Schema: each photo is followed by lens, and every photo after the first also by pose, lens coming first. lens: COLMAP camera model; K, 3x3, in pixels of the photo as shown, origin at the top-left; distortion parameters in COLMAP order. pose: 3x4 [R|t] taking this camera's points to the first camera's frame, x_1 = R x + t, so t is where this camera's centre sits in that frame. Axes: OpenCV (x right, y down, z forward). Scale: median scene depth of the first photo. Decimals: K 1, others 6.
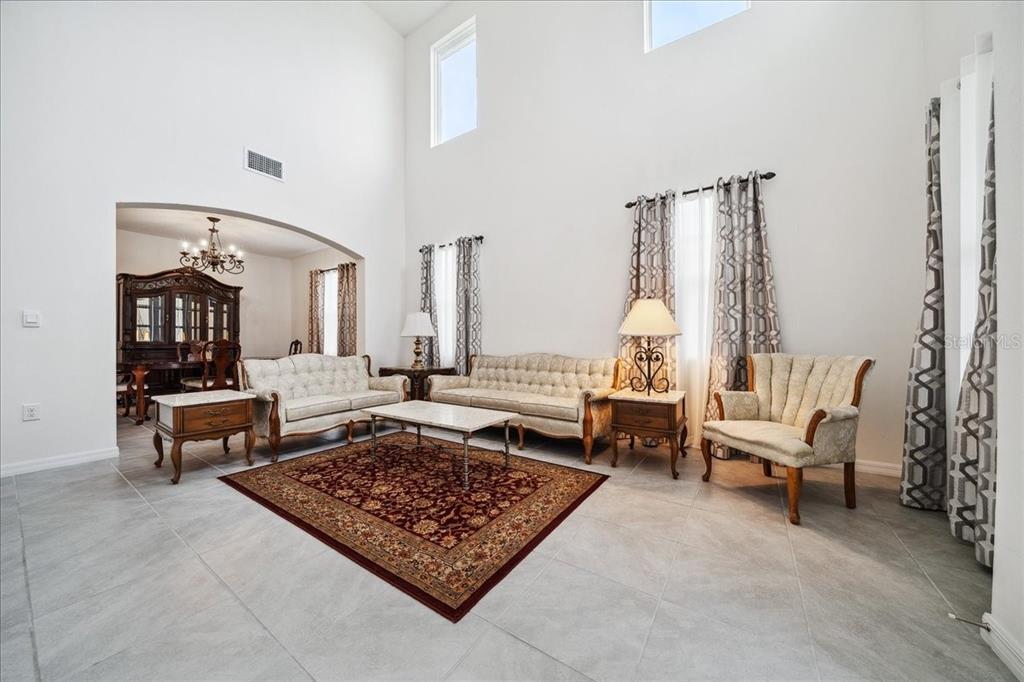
lens RADIAL K [[352.8, 0, 509.6], [0, 352.8, 337.4], [0, 0, 1]] dist [-0.000101, 0.000048]
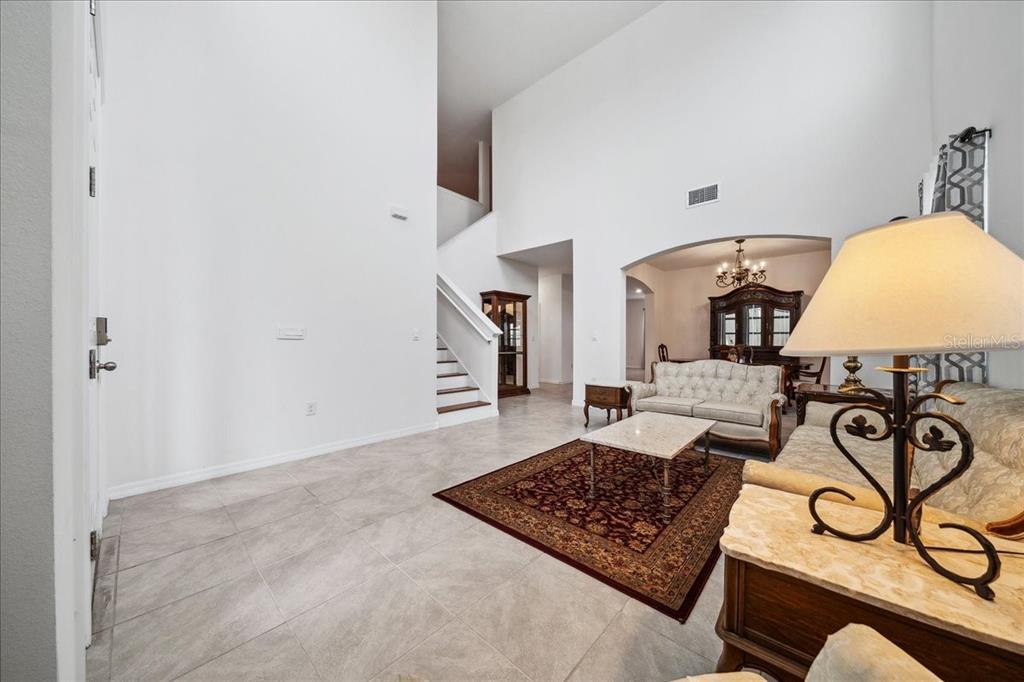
lens RADIAL K [[352.8, 0, 509.6], [0, 352.8, 337.4], [0, 0, 1]] dist [-0.000101, 0.000048]
pose [[-0.148385, -0.011827, -0.988859, 0.882715], [0.011562, 0.999839, -0.013693, -0.021065], [0.988862, -0.013466, -0.148224, 0.876269]]
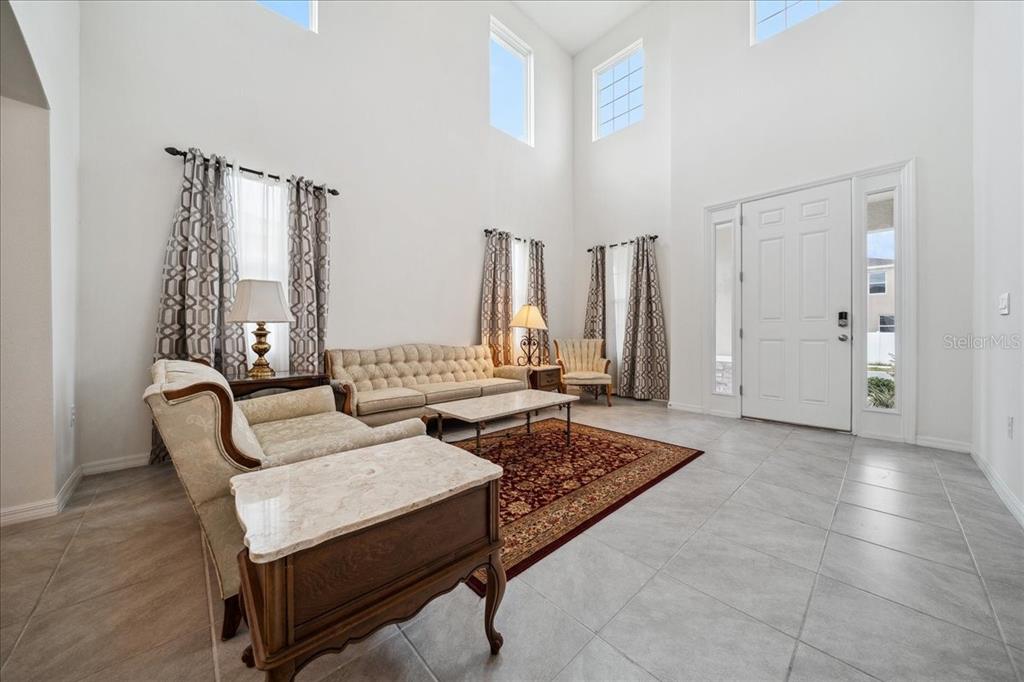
lens RADIAL K [[348.4, 0, 512.5], [0, 348.4, 337.3], [0, 0, 1]] dist [-0.026679, -0.000017]
pose [[0.221890, -0.007217, 0.975045, -1.340055], [-0.011780, 0.999880, 0.010081, 0.020843], [-0.975000, -0.013723, 0.221779, 0.880663]]
